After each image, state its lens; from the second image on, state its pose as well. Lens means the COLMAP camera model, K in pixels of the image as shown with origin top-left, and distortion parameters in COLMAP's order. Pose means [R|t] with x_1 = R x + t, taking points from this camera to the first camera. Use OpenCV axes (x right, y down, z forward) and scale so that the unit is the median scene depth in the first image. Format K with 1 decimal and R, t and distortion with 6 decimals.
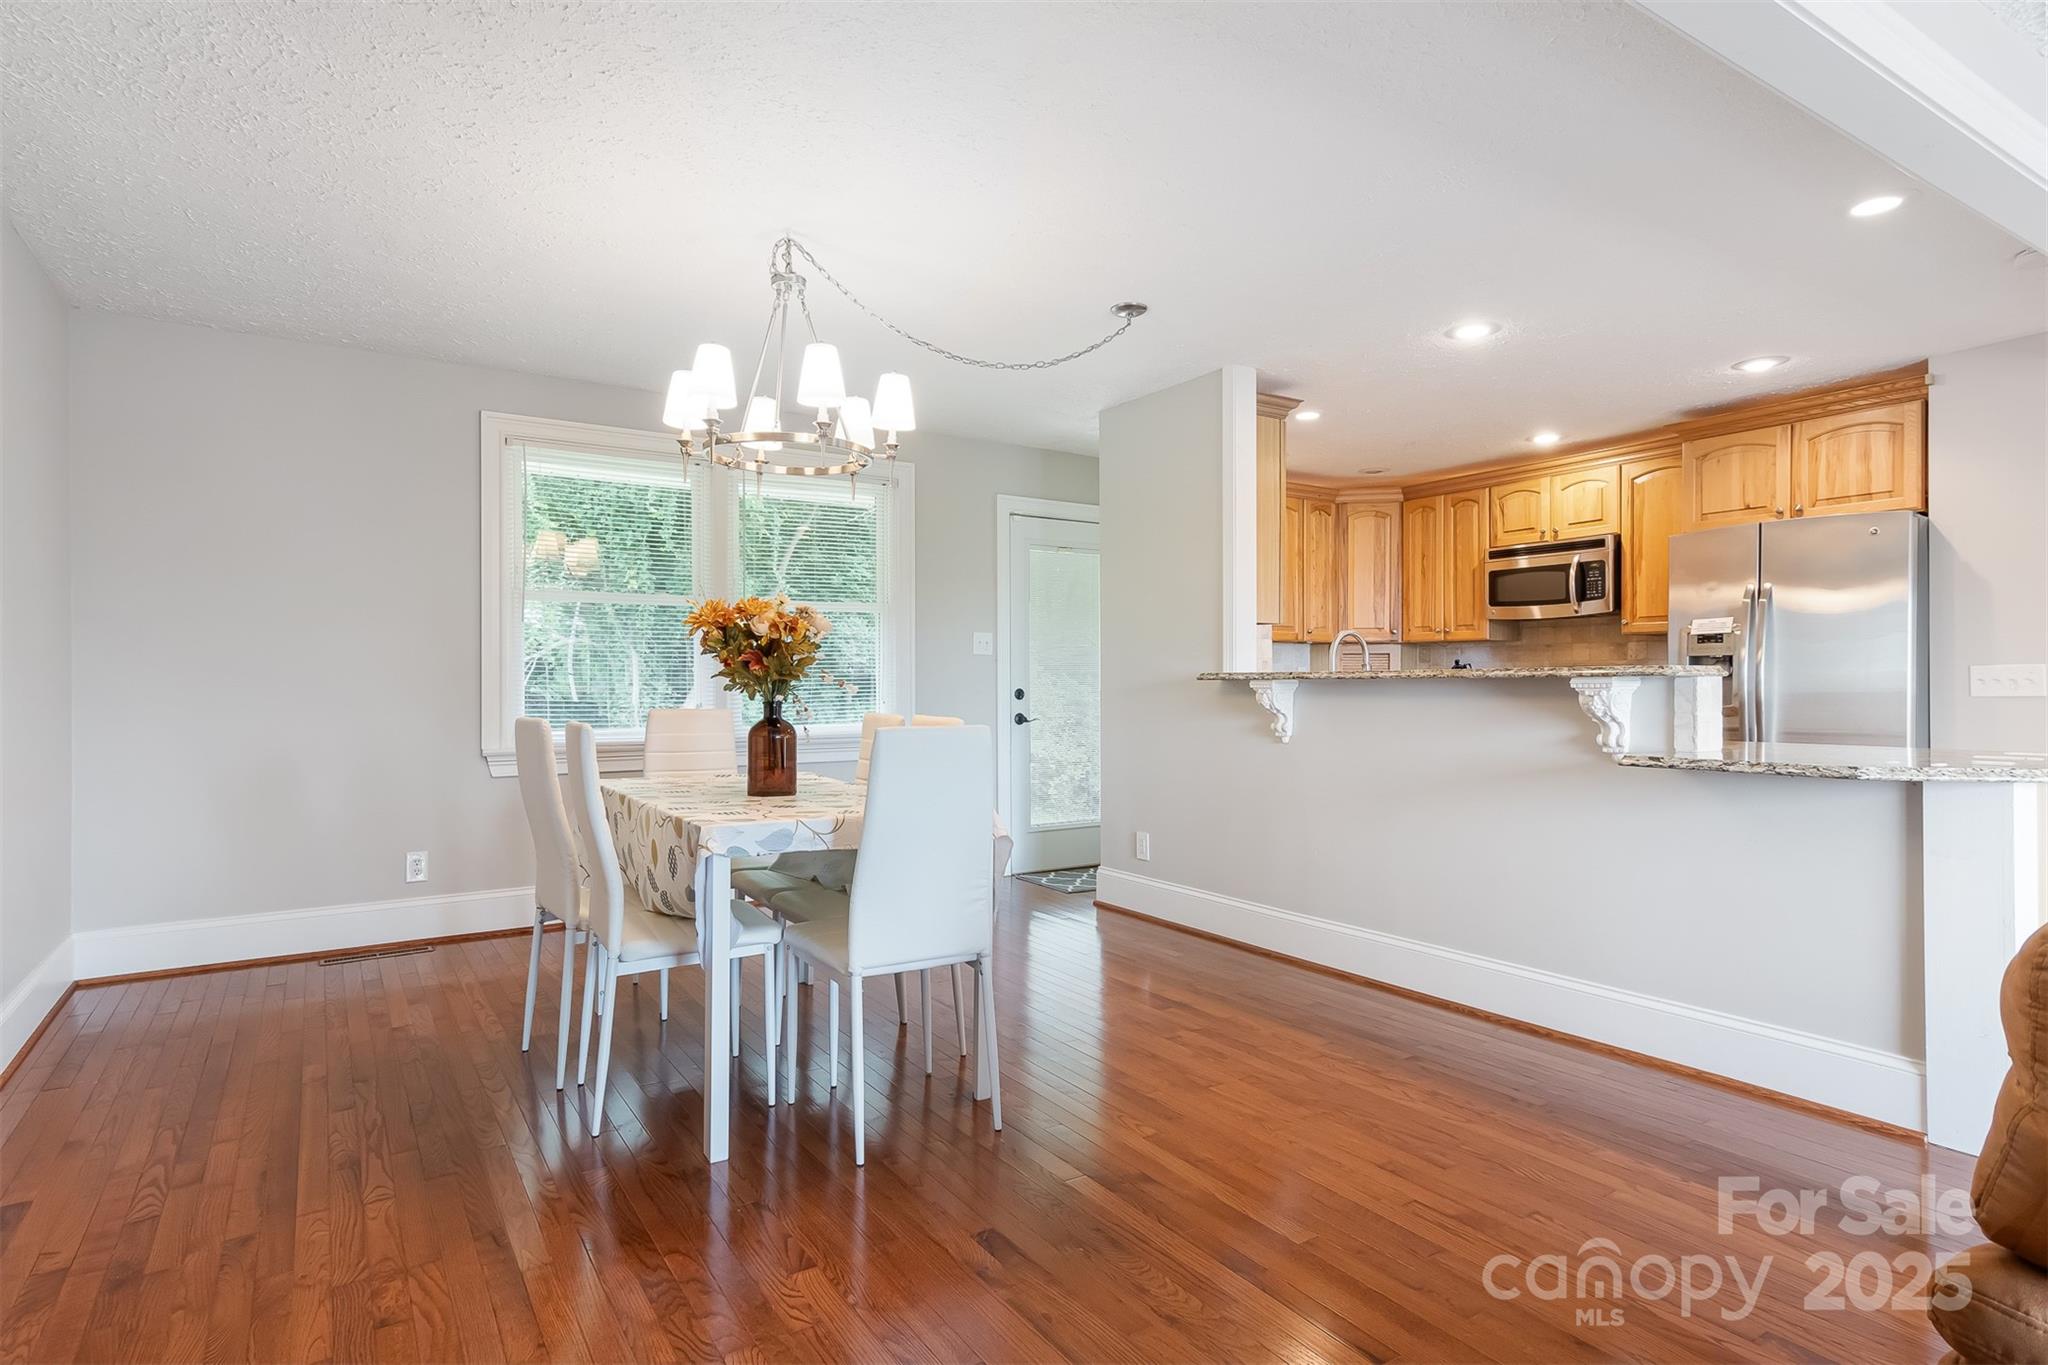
lens RADIAL K [[1096.8, 0, 1061.5], [0, 1096.8, 688.0], [0, 0, 1]] dist [0.000309, 0.000446]
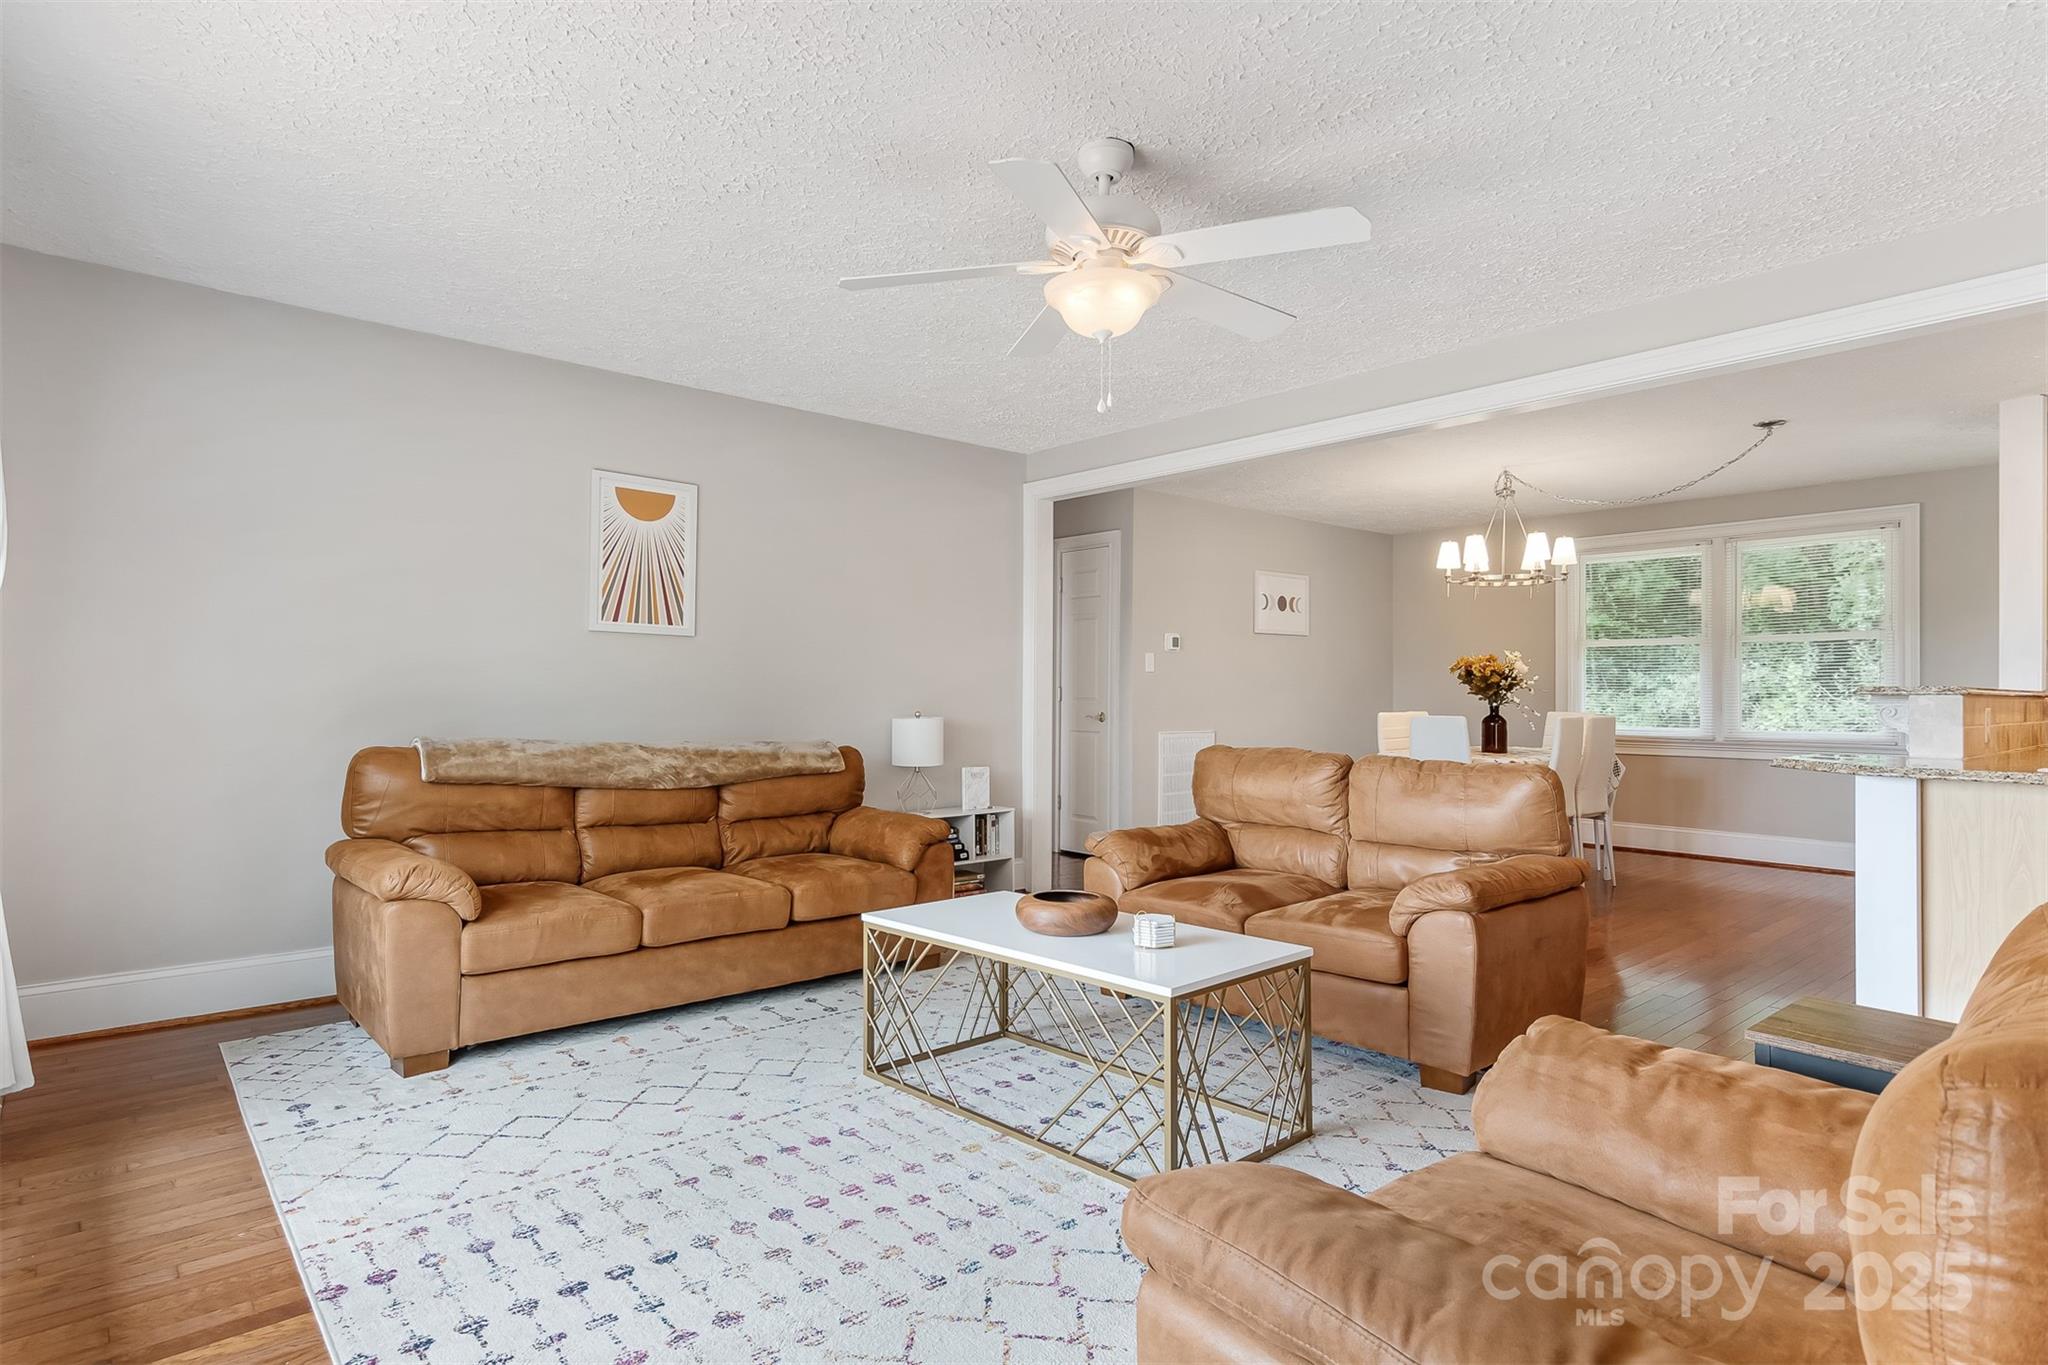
lens RADIAL K [[1058.0, 0, 1021.9], [0, 1058.0, 689.3], [0, 0, 1]] dist [0.014330, 0.001398]
pose [[0.153635, -0.000515, -0.988127, 0.953829], [-0.009741, 0.999950, -0.002036, -0.003712], [0.988080, 0.009938, 0.153623, -0.087117]]
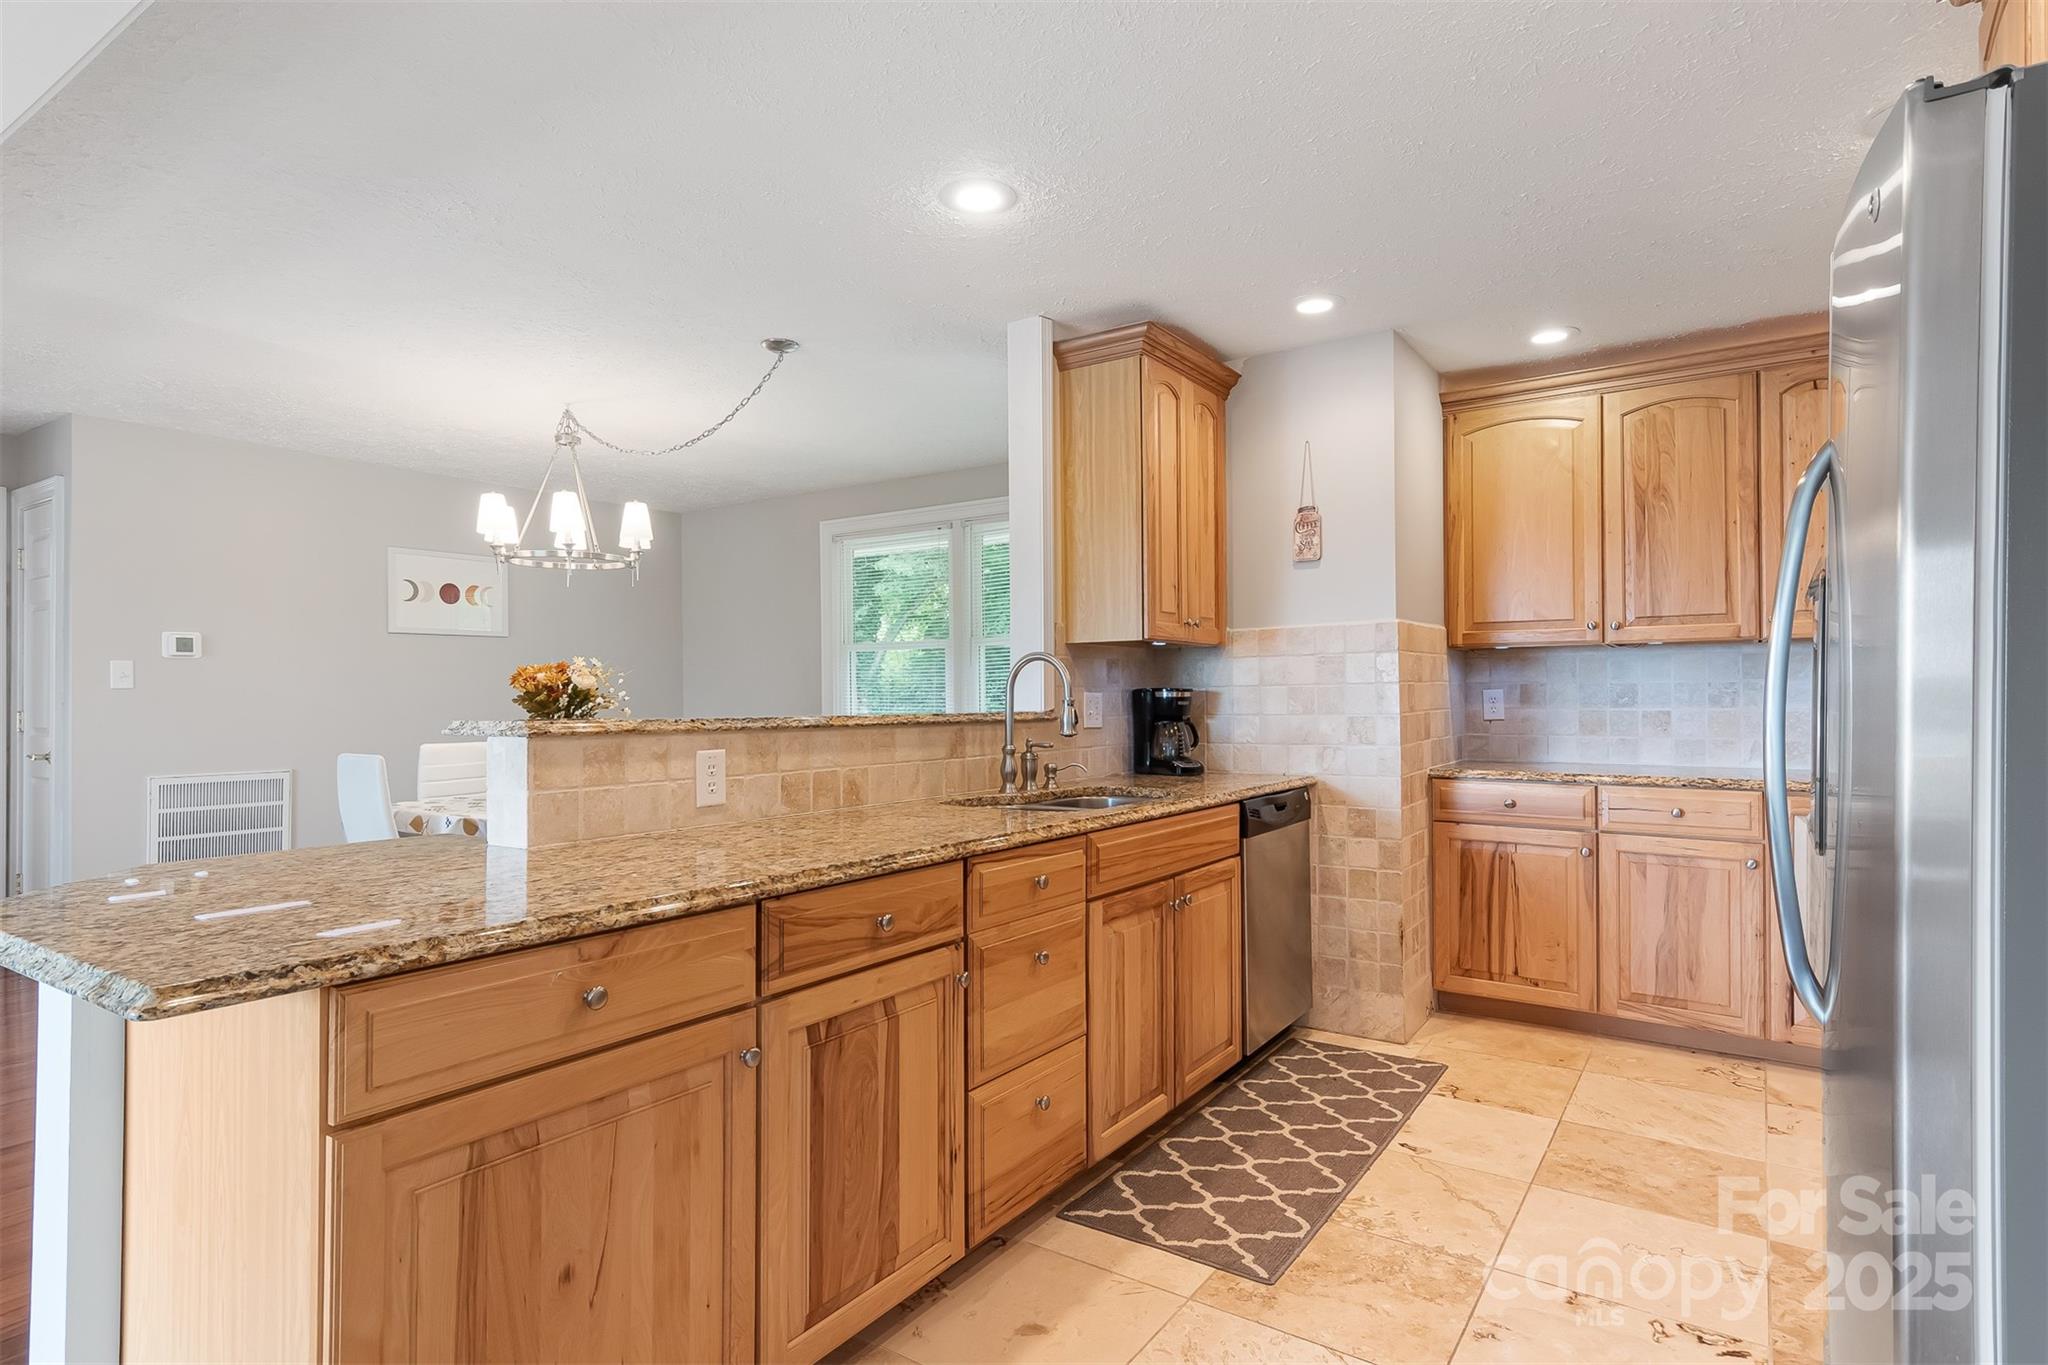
lens RADIAL K [[1058.0, 0, 1021.9], [0, 1058.0, 689.3], [0, 0, 1]] dist [0.014330, 0.001398]
pose [[0.389963, -0.006697, -0.920806, 0.798264], [0.001432, 0.999977, -0.006666, -0.022334], [0.920830, 0.001280, 0.389963, 0.649098]]
